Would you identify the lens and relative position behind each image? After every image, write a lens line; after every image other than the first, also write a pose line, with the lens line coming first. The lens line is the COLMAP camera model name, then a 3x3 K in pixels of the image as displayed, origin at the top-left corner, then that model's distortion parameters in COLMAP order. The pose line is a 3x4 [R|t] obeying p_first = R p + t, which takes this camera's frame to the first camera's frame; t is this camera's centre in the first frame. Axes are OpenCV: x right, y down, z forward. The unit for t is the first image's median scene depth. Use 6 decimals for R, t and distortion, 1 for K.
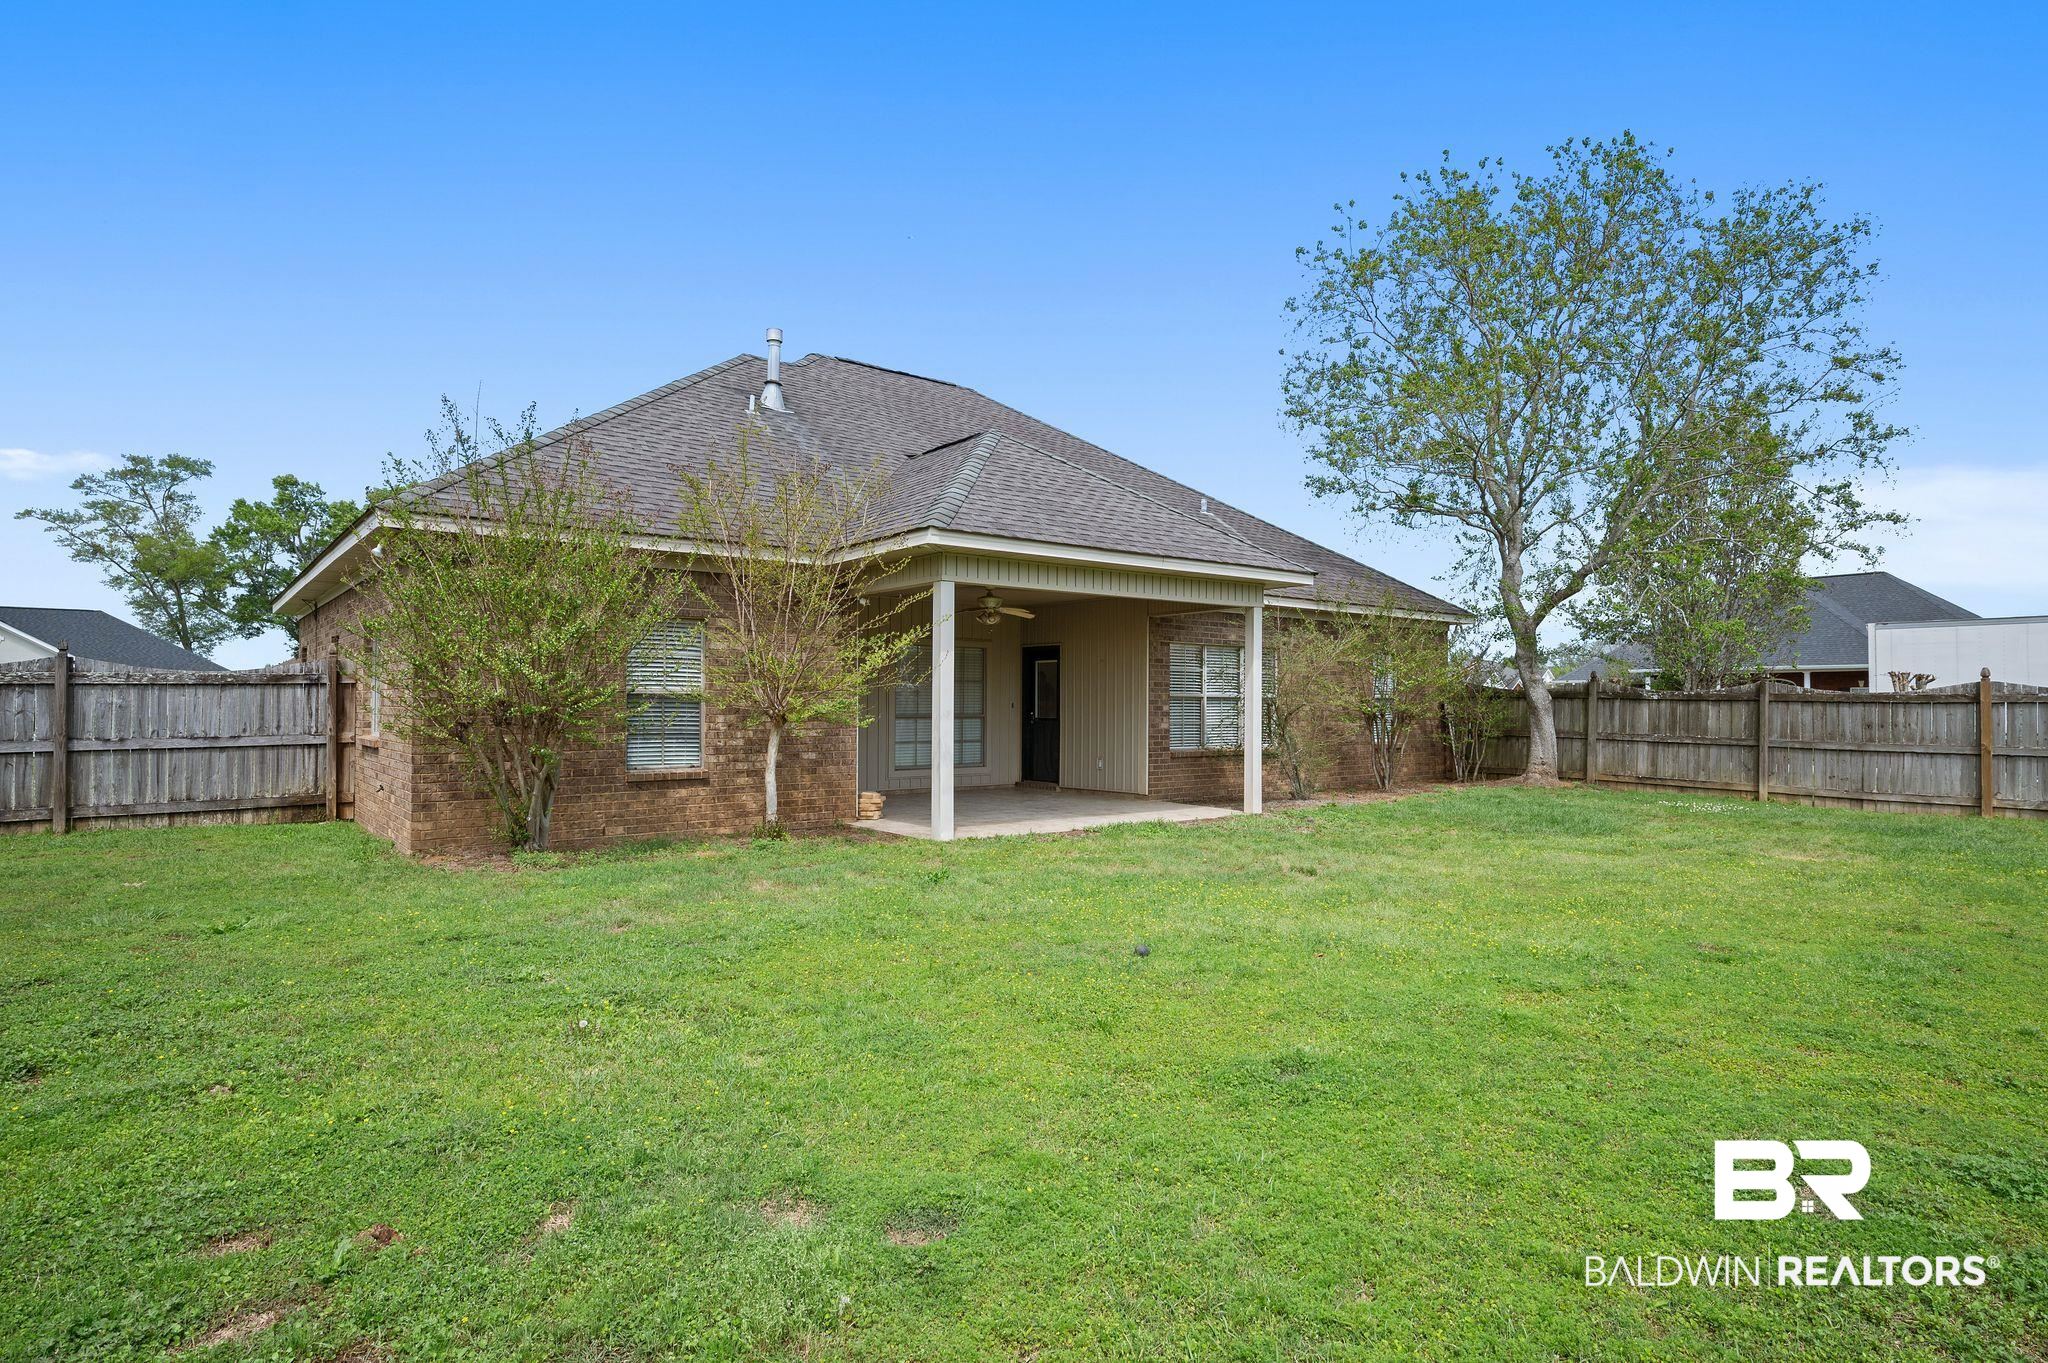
lens RADIAL K [[1086.7, 0, 1030.1], [0, 1086.7, 692.3], [0, 0, 1]] dist [-0.002091, -0.000078]
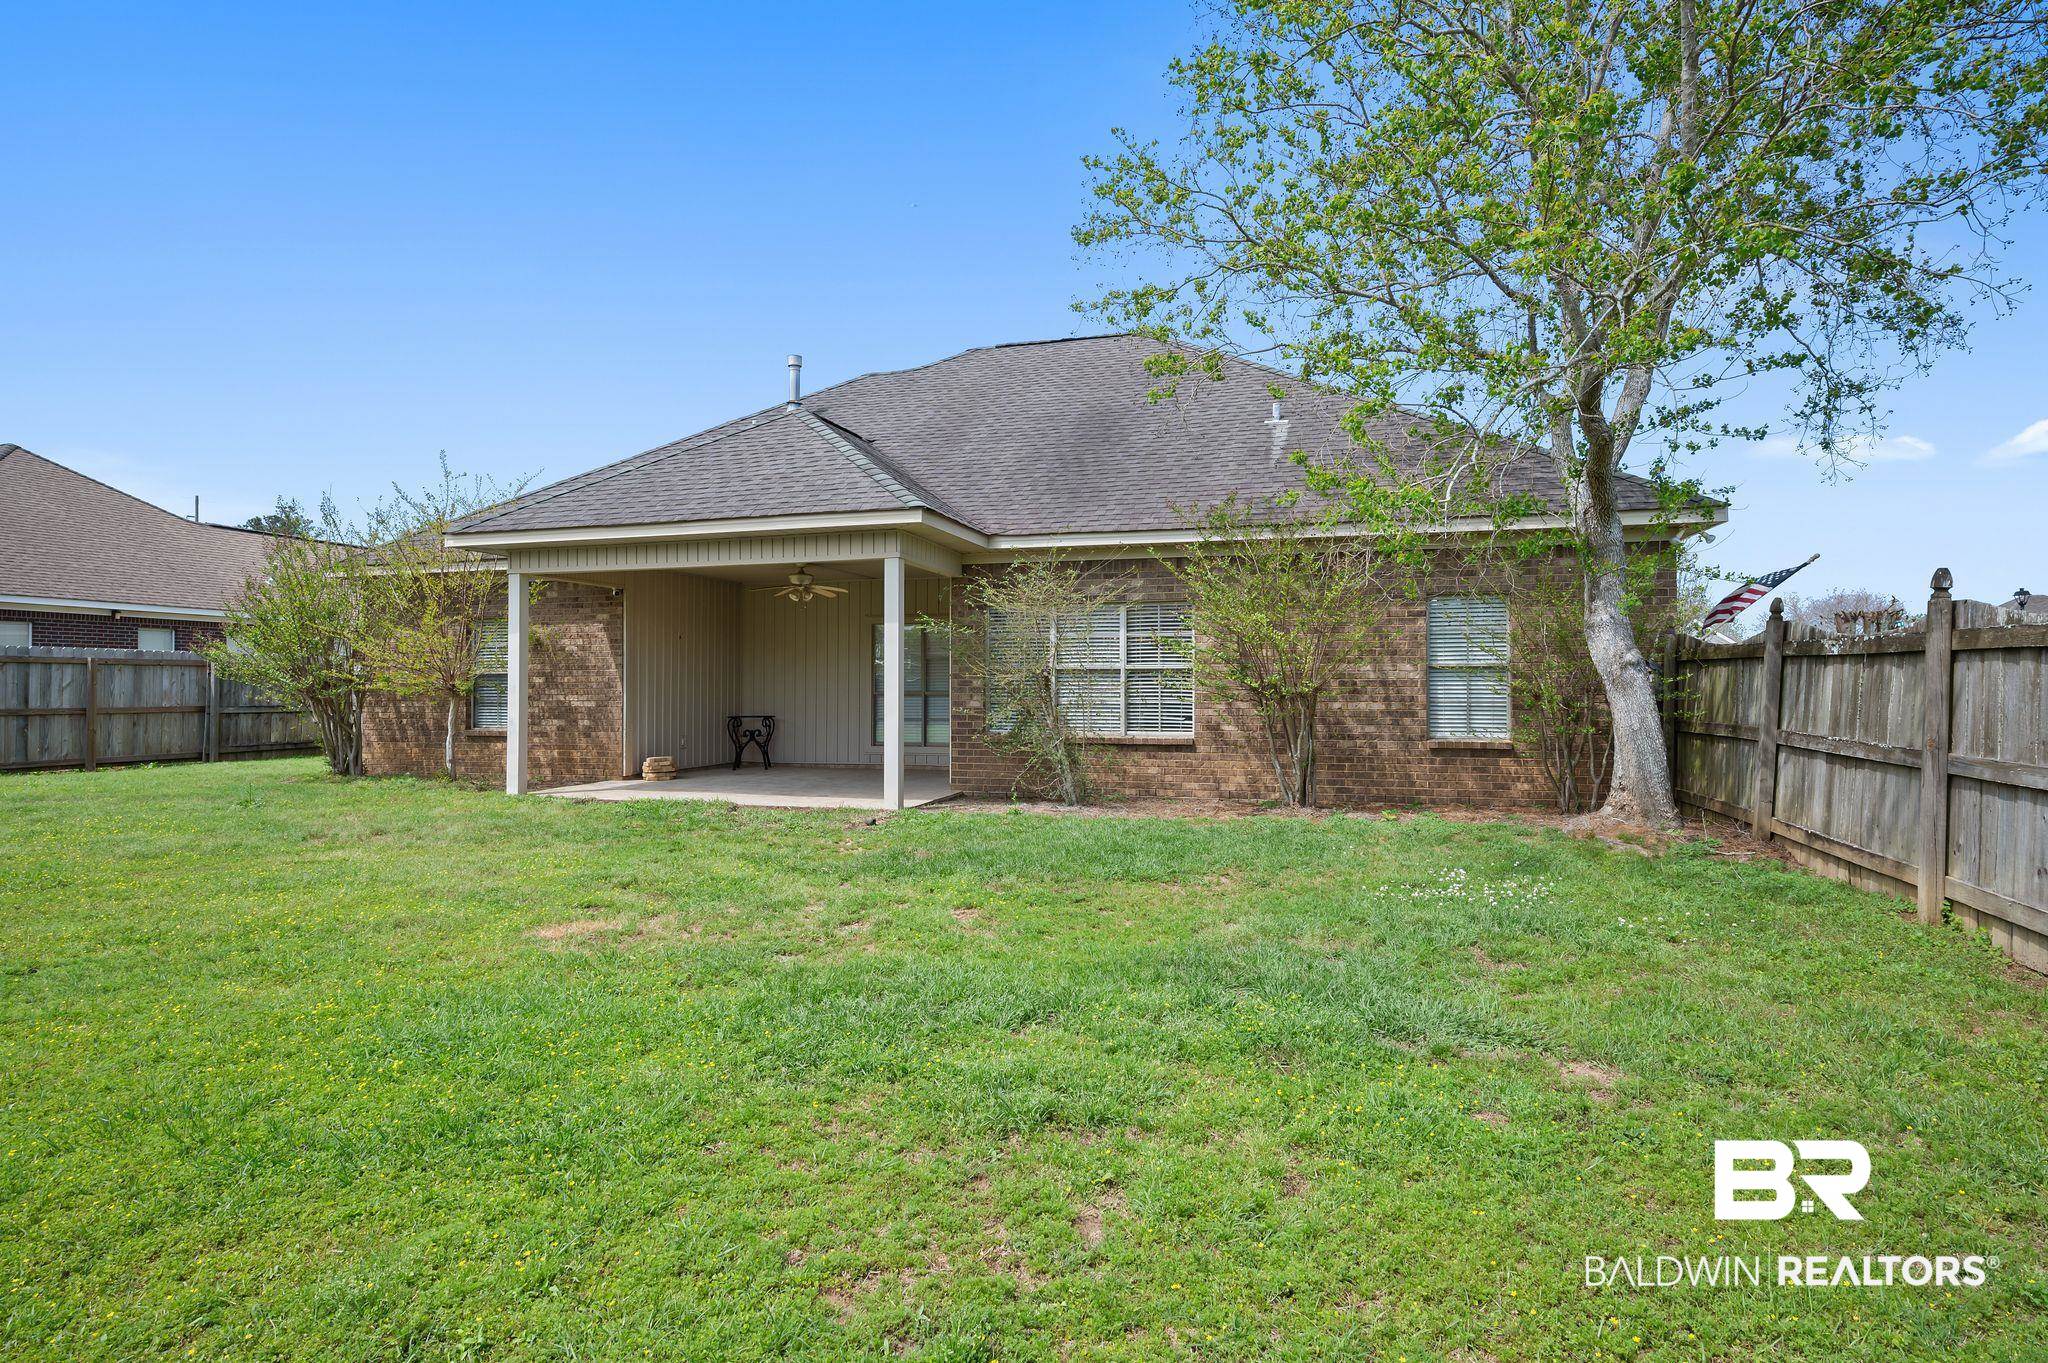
lens RADIAL K [[1086.7, 0, 1027.1], [0, 1086.7, 678.3], [0, 0, 1]] dist [-0.002091, -0.000078]
pose [[0.566401, -0.014157, -0.824008, 1.083491], [0.009928, 0.999897, -0.010354, 0.025708], [0.824070, -0.002316, 0.566483, 0.710471]]
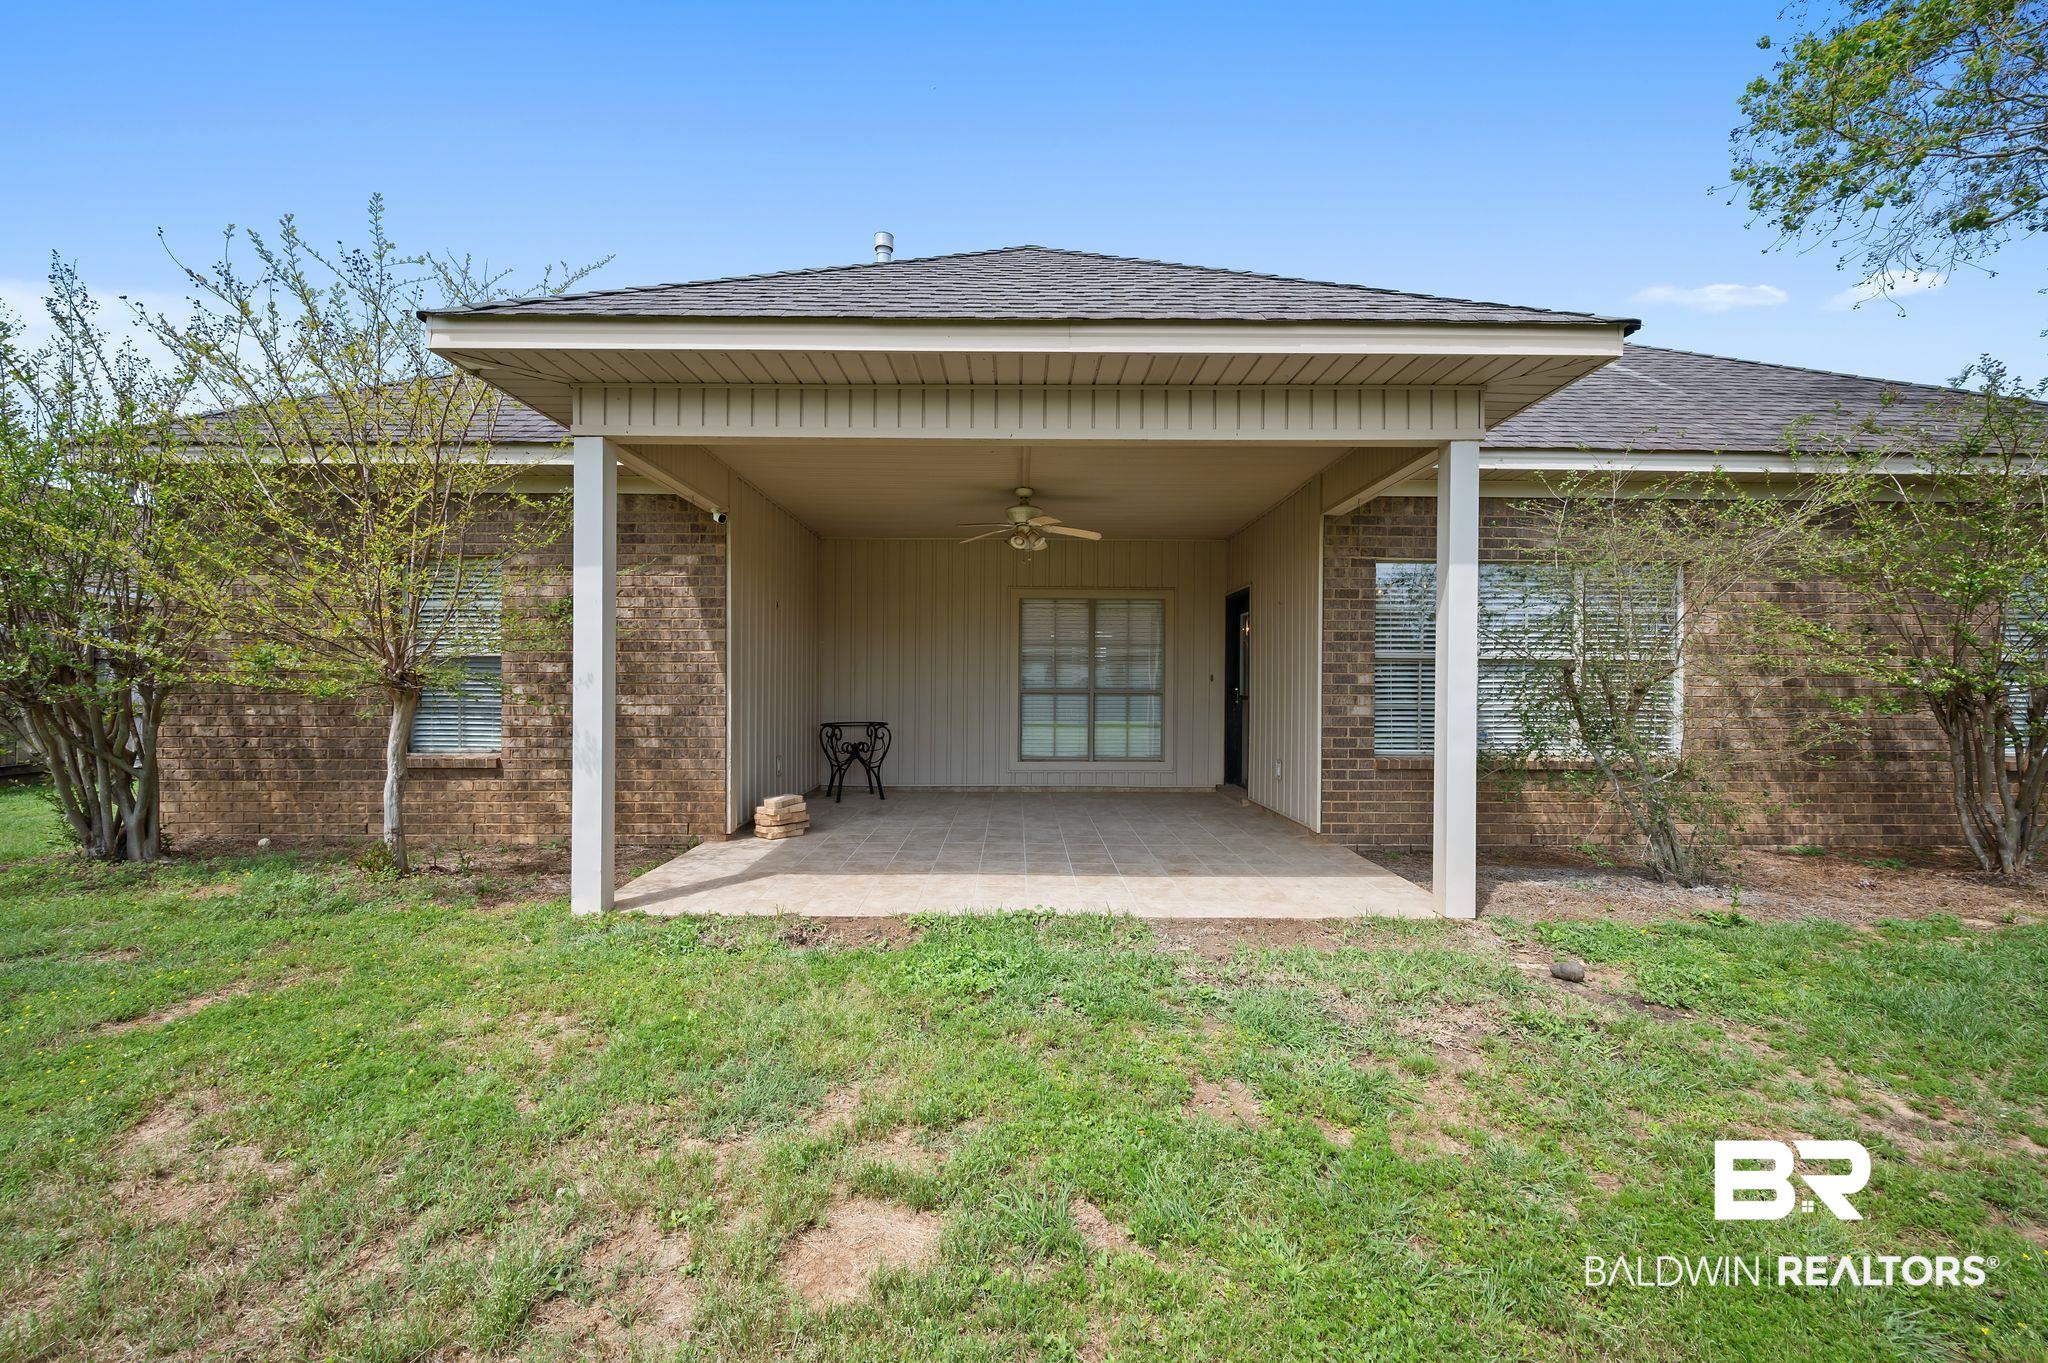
lens RADIAL K [[808.3, 0, 1024.6], [0, 808.3, 689.7], [0, 0, 1]] dist [-0.003195, -0.000076]
pose [[0.785396, 0.003701, -0.618983, 0.310795], [0.004463, 0.999922, 0.011641, 0.018592], [0.618978, -0.011906, 0.785318, 0.731987]]
